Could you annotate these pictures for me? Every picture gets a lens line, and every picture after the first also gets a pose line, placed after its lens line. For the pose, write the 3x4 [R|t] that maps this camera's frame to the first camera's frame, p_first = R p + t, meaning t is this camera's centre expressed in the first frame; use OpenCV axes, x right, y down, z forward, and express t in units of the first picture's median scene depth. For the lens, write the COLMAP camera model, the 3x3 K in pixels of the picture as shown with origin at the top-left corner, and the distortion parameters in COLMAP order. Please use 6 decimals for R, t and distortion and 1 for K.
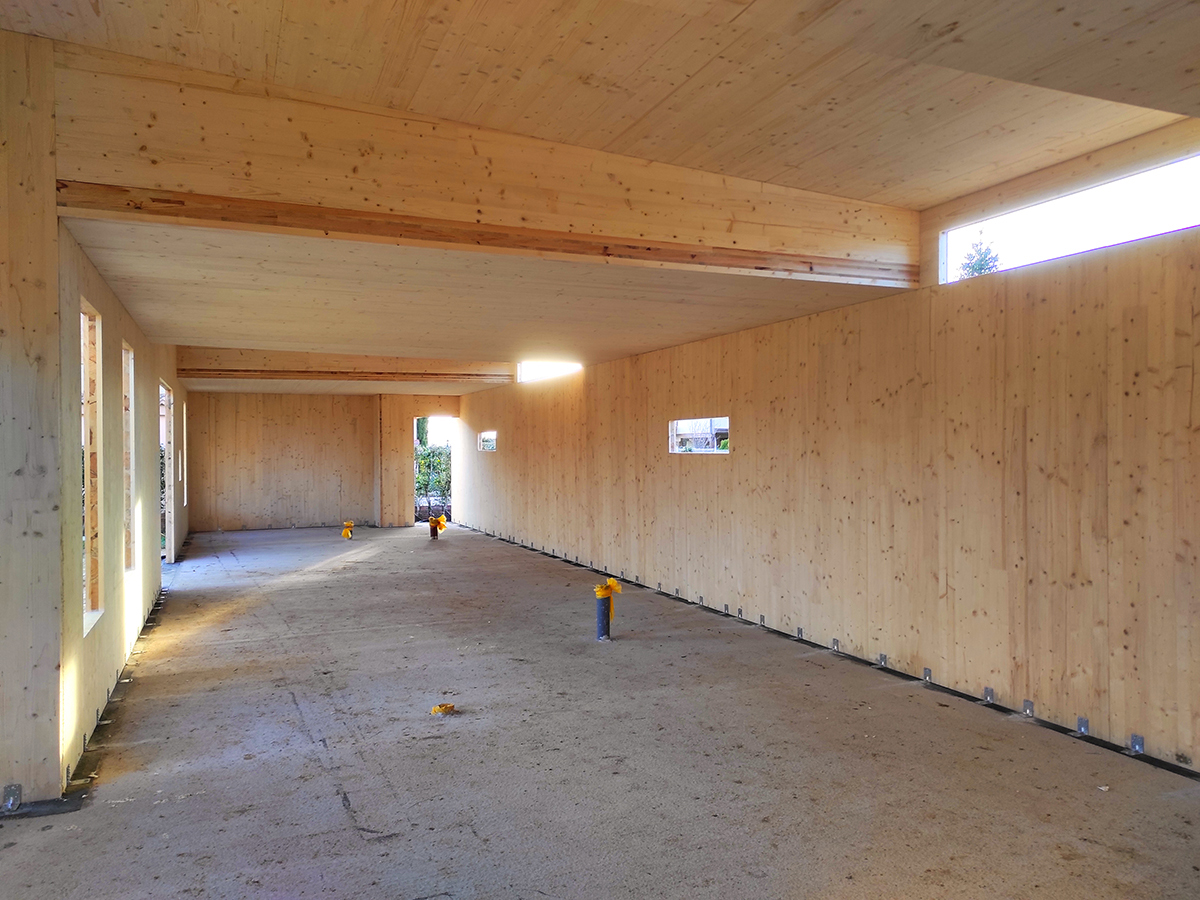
lens RADIAL K [[887.8, 0, 600.0], [0, 887.8, 450.0], [0, 0, 1]] dist [0.073170, -0.077539]
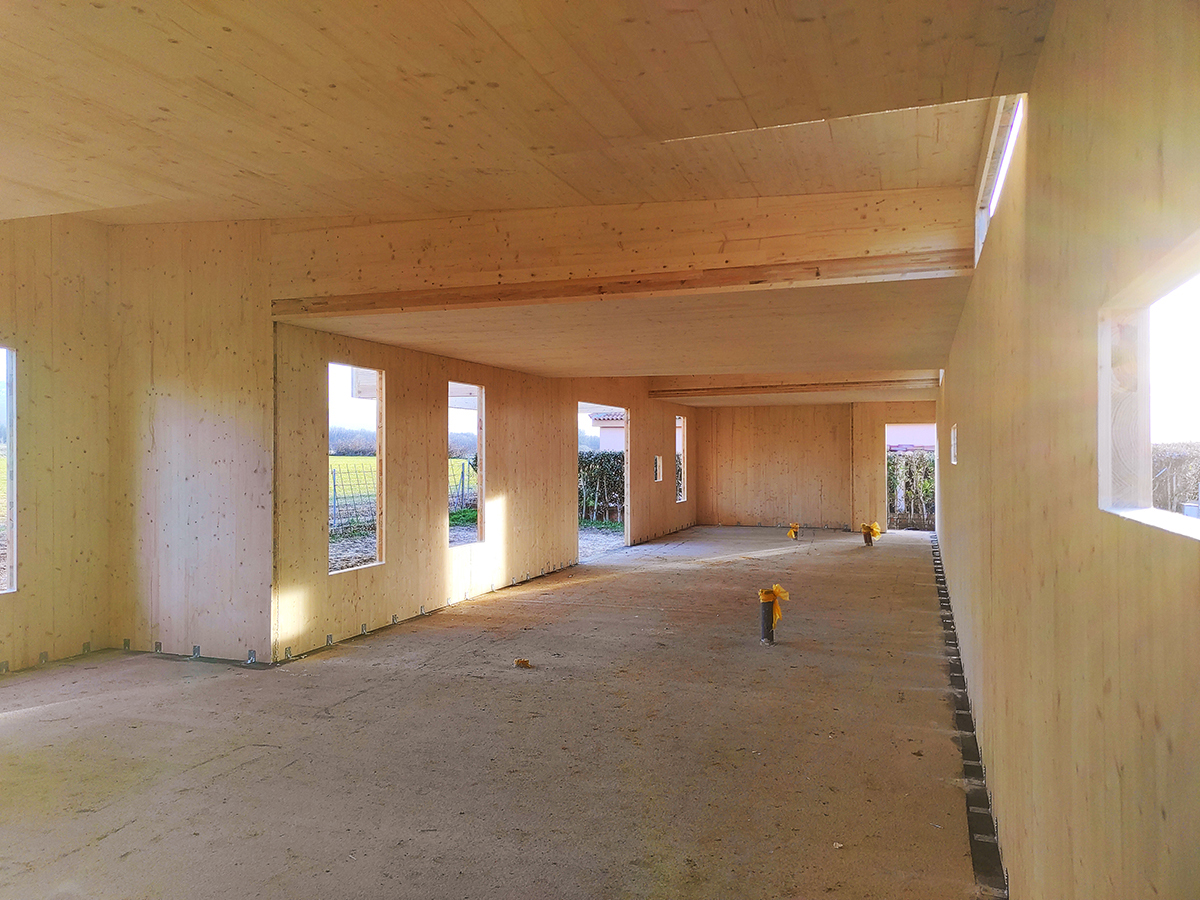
lens RADIAL K [[887.8, 0, 600.0], [0, 887.8, 450.0], [0, 0, 1]] dist [0.073170, -0.077539]
pose [[0.728088, -0.000163, -0.685483, 0.771173], [-0.003273, 0.999988, -0.003715, -0.009231], [0.685476, 0.004948, 0.728079, 0.146975]]
